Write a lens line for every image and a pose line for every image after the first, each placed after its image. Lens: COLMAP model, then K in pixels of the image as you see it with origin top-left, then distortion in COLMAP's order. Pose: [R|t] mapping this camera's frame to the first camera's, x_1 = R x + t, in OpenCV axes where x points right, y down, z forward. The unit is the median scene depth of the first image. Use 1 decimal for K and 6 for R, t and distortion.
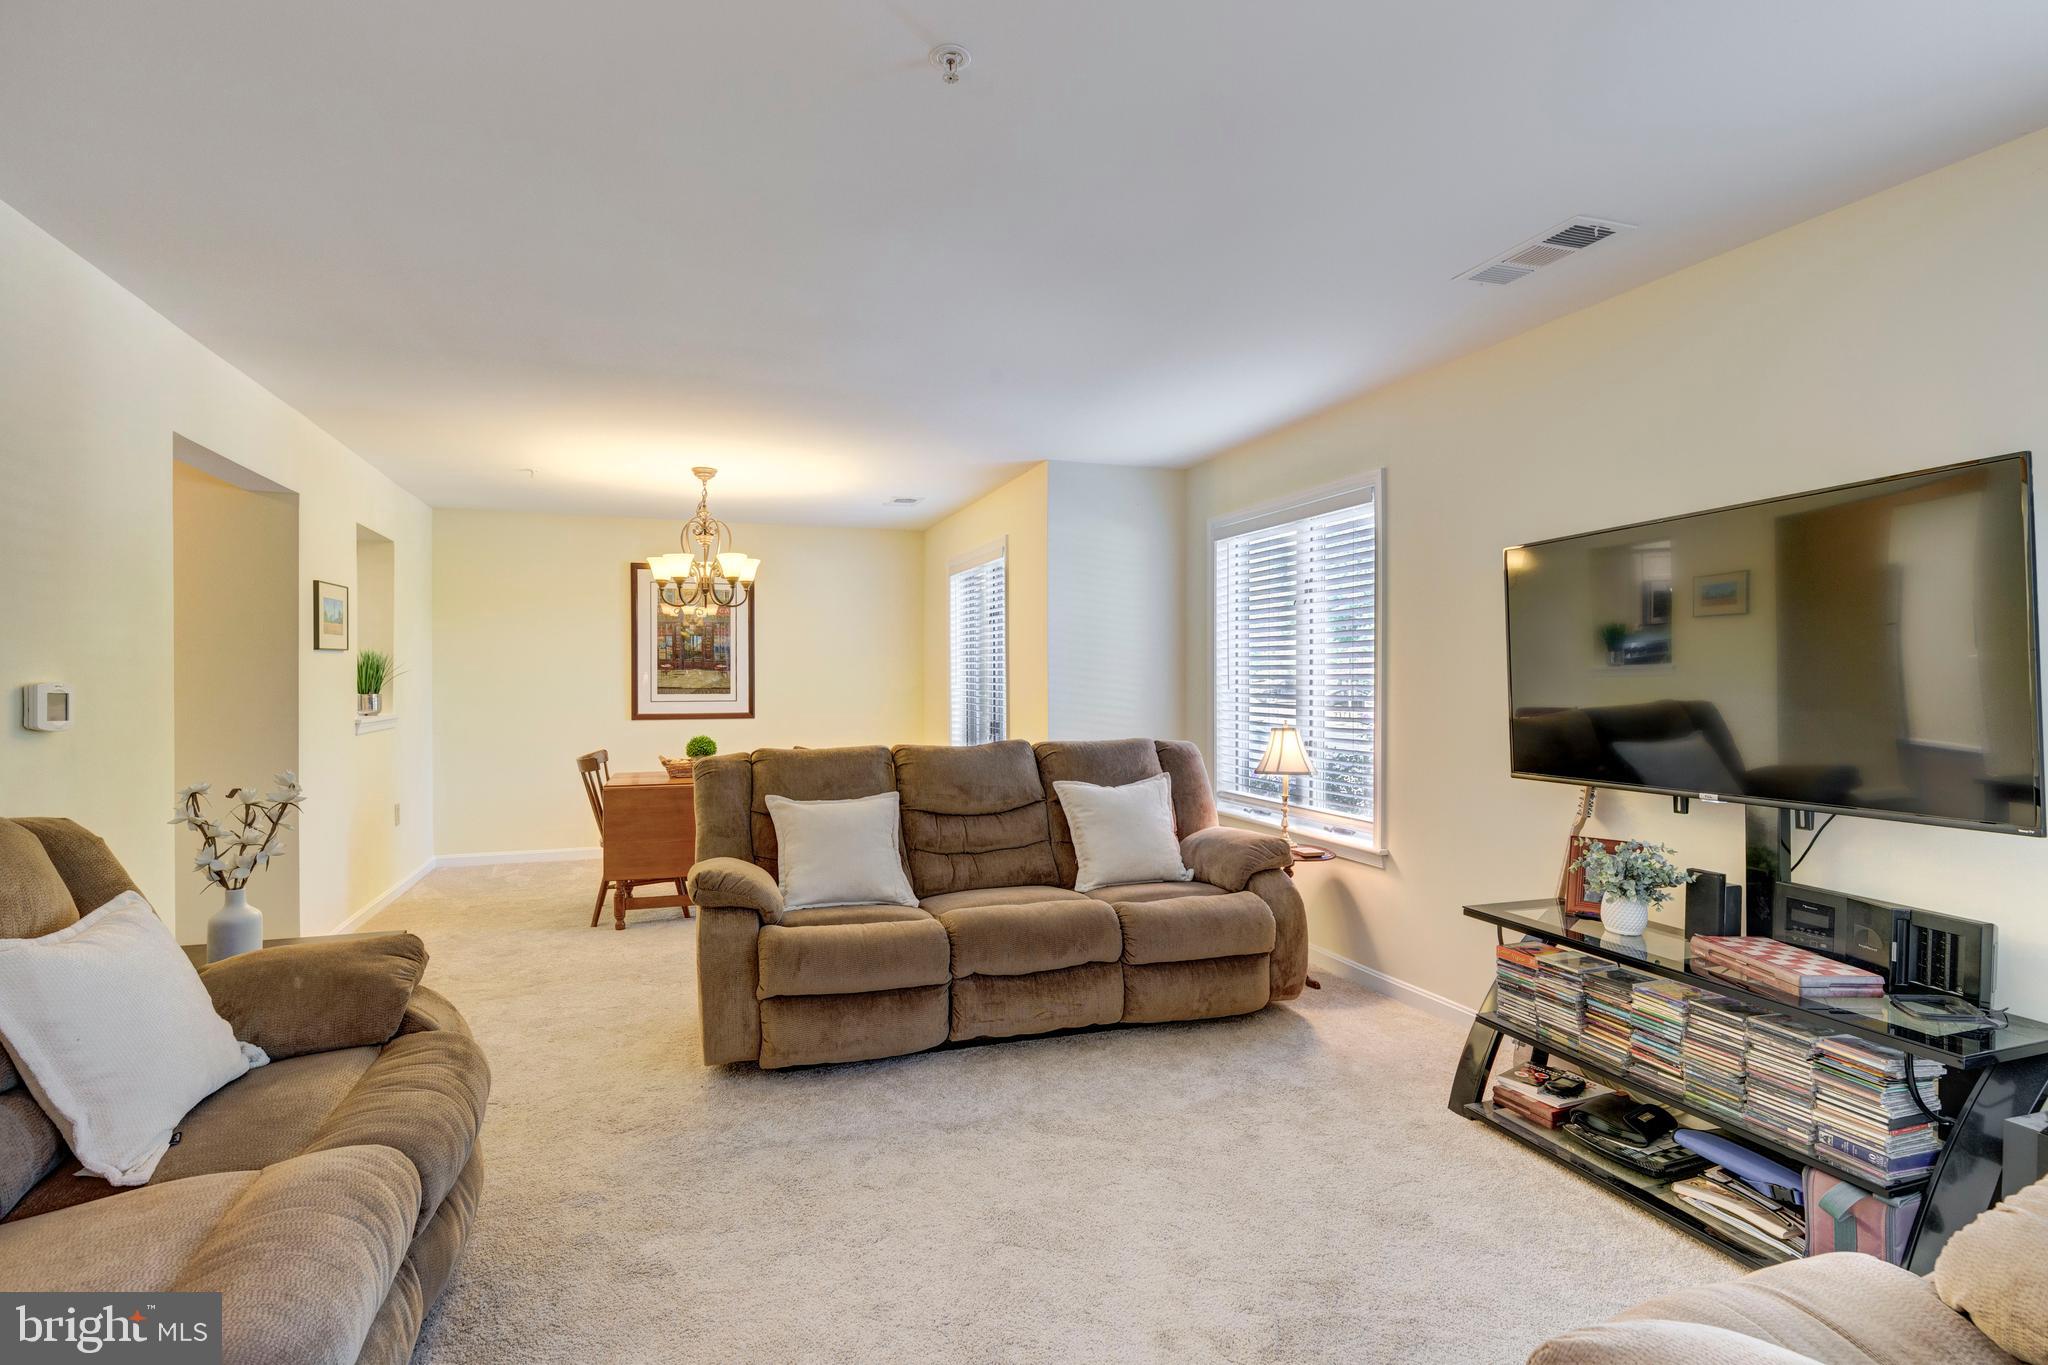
lens RADIAL K [[934.9, 0, 1013.4], [0, 934.9, 681.7], [0, 0, 1]] dist [0.002856, 0.000327]
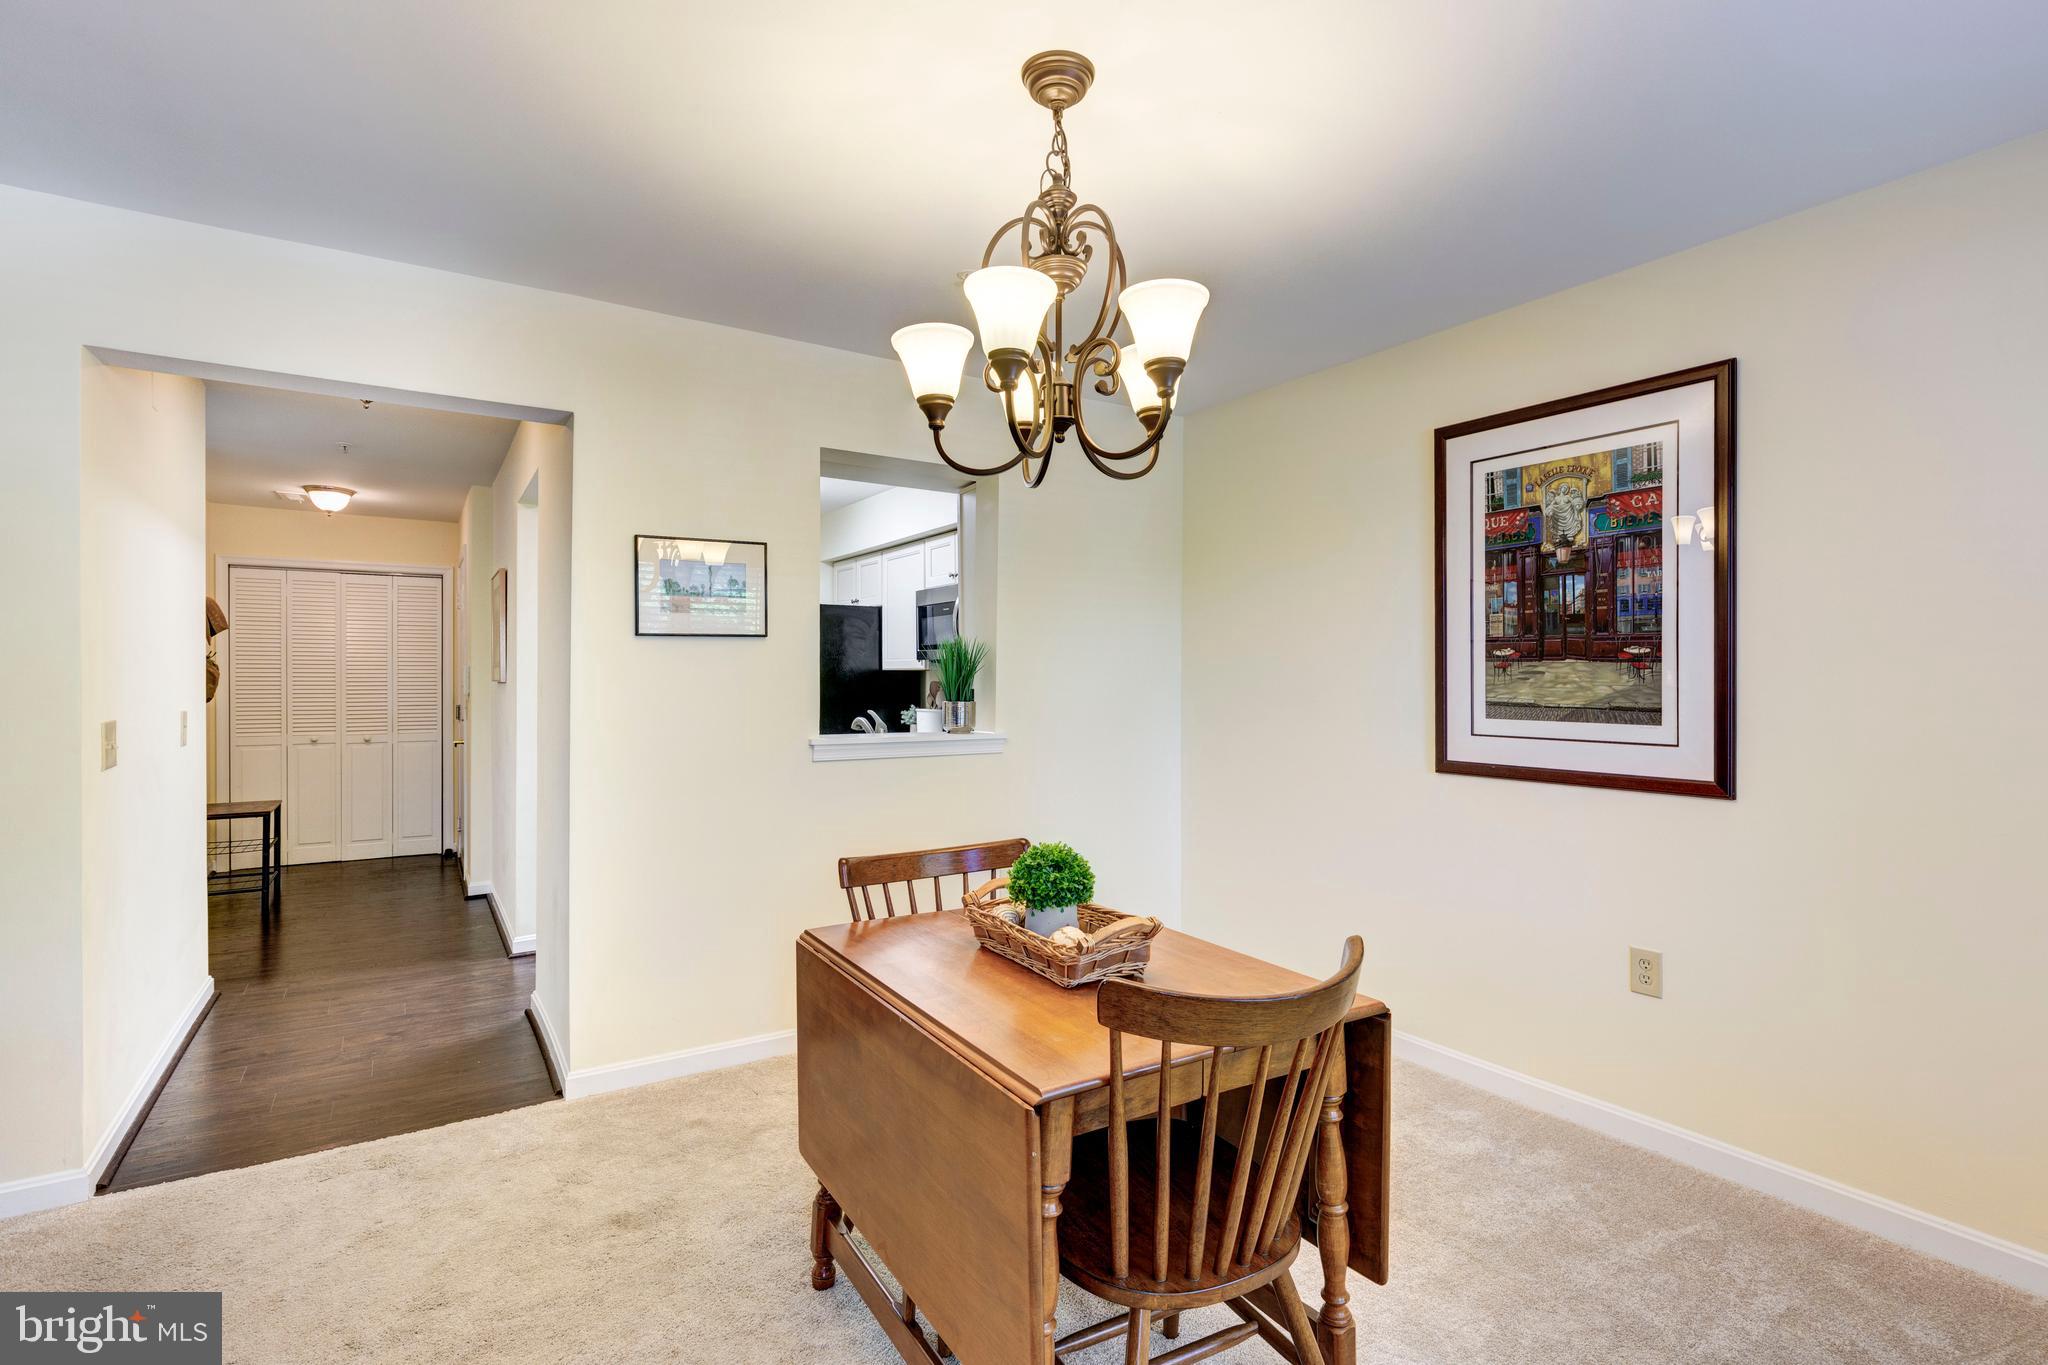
lens RADIAL K [[963.1, 0, 1038.3], [0, 963.1, 685.0], [0, 0, 1]] dist [-0.010001, 0.000594]
pose [[0.259894, 0.006937, -0.965612, -0.007385], [-0.011826, 0.999922, 0.004000, -0.002720], [0.965565, 0.010380, 0.259956, 1.337280]]
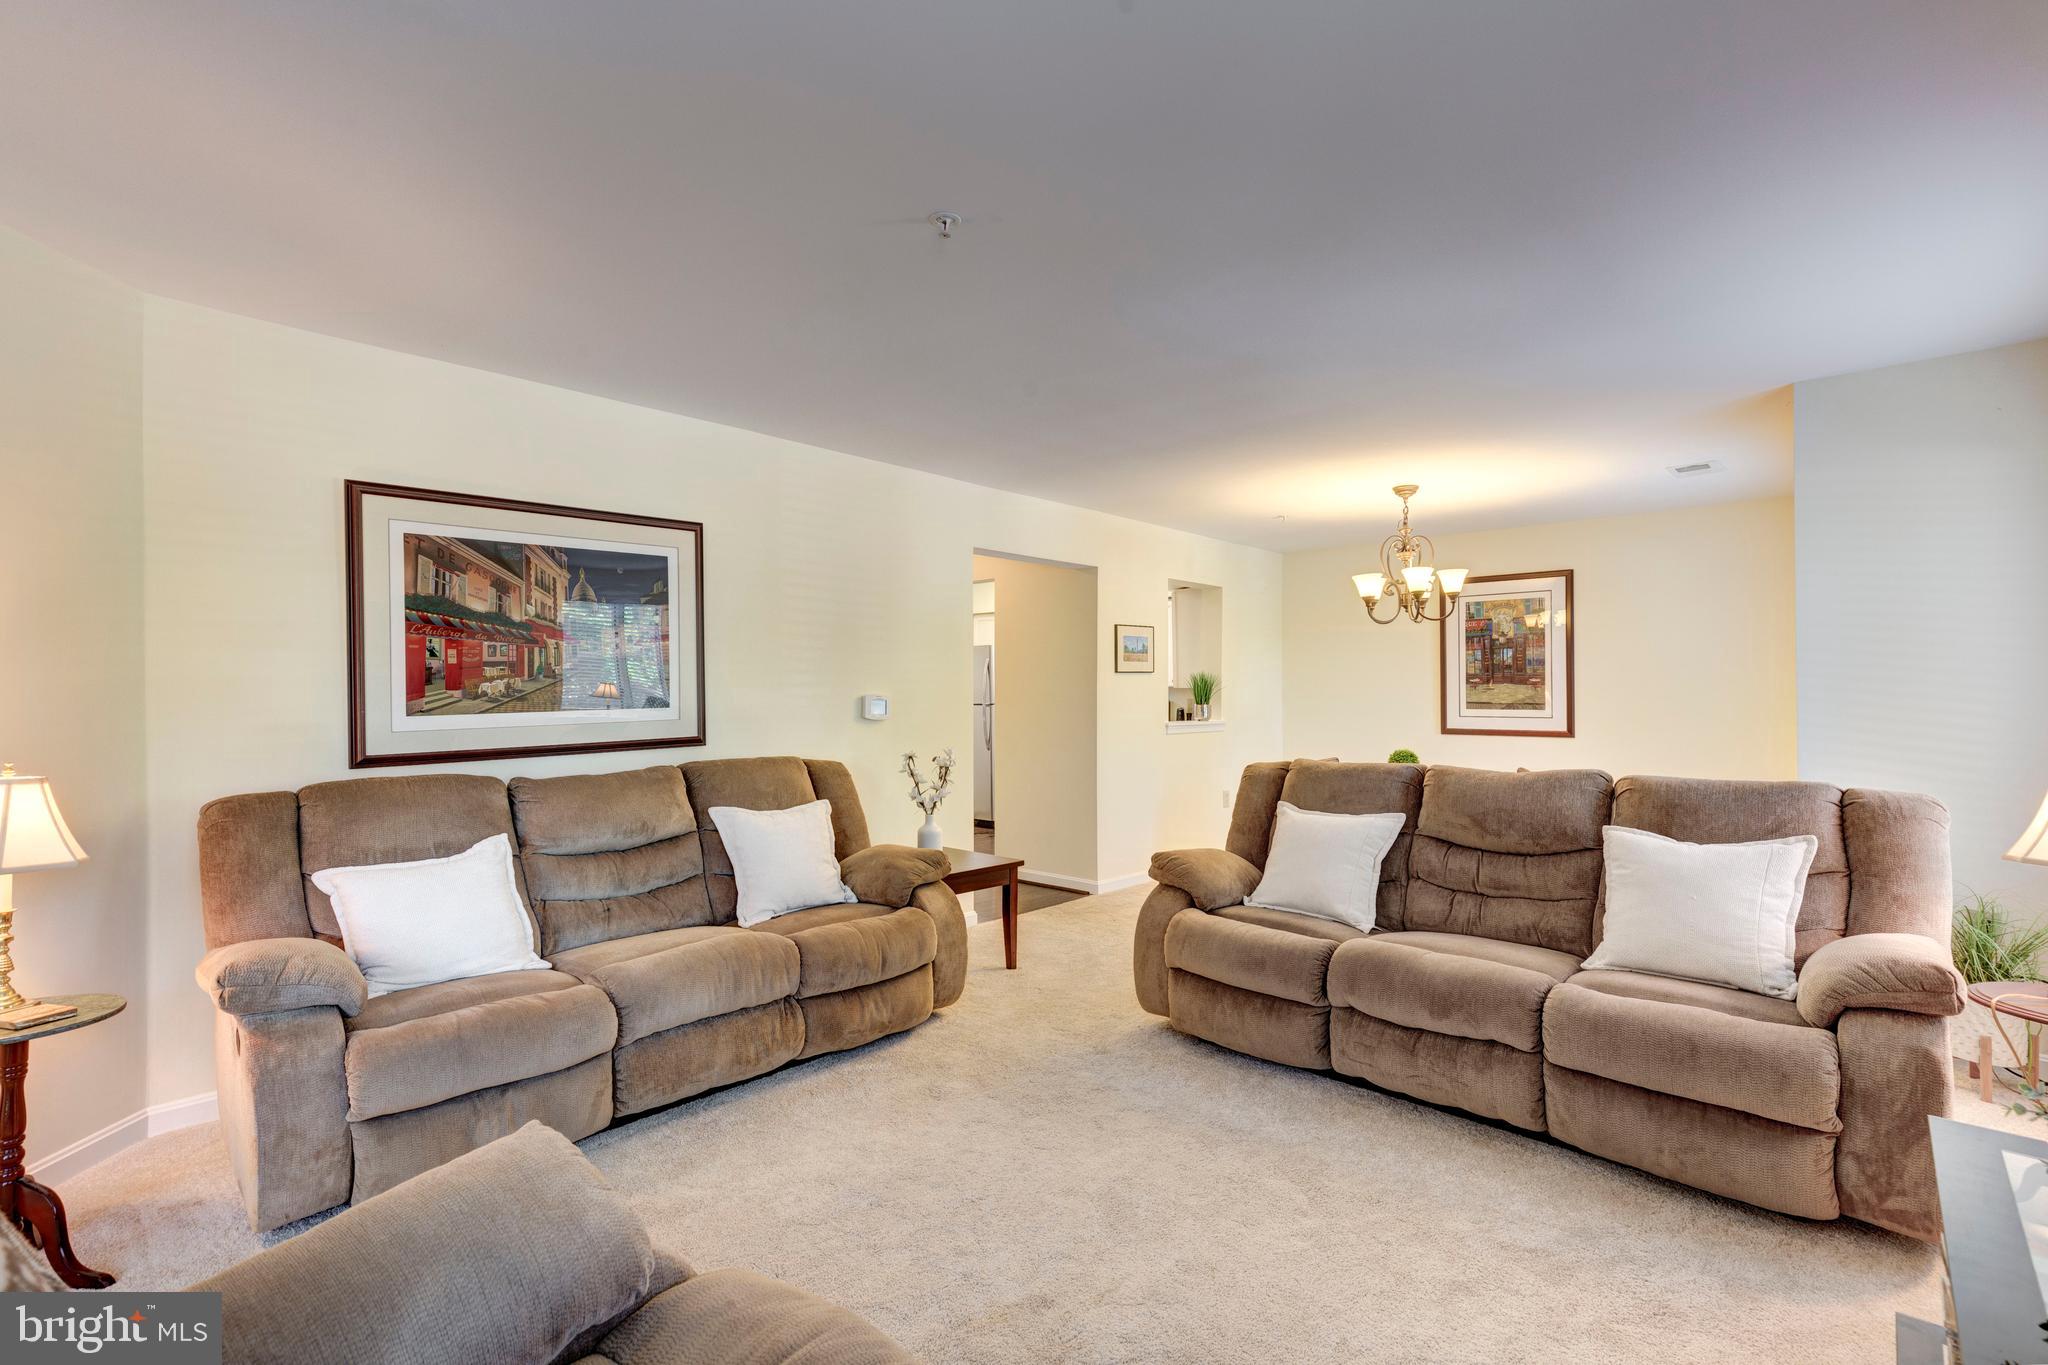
lens RADIAL K [[934.9, 0, 1025.7], [0, 934.9, 688.7], [0, 0, 1]] dist [0.002856, 0.000327]
pose [[0.492004, -0.002730, -0.870589, 0.497762], [-0.004976, 0.999970, -0.005948, -0.000031], [0.870579, 0.007258, 0.491976, 0.202240]]
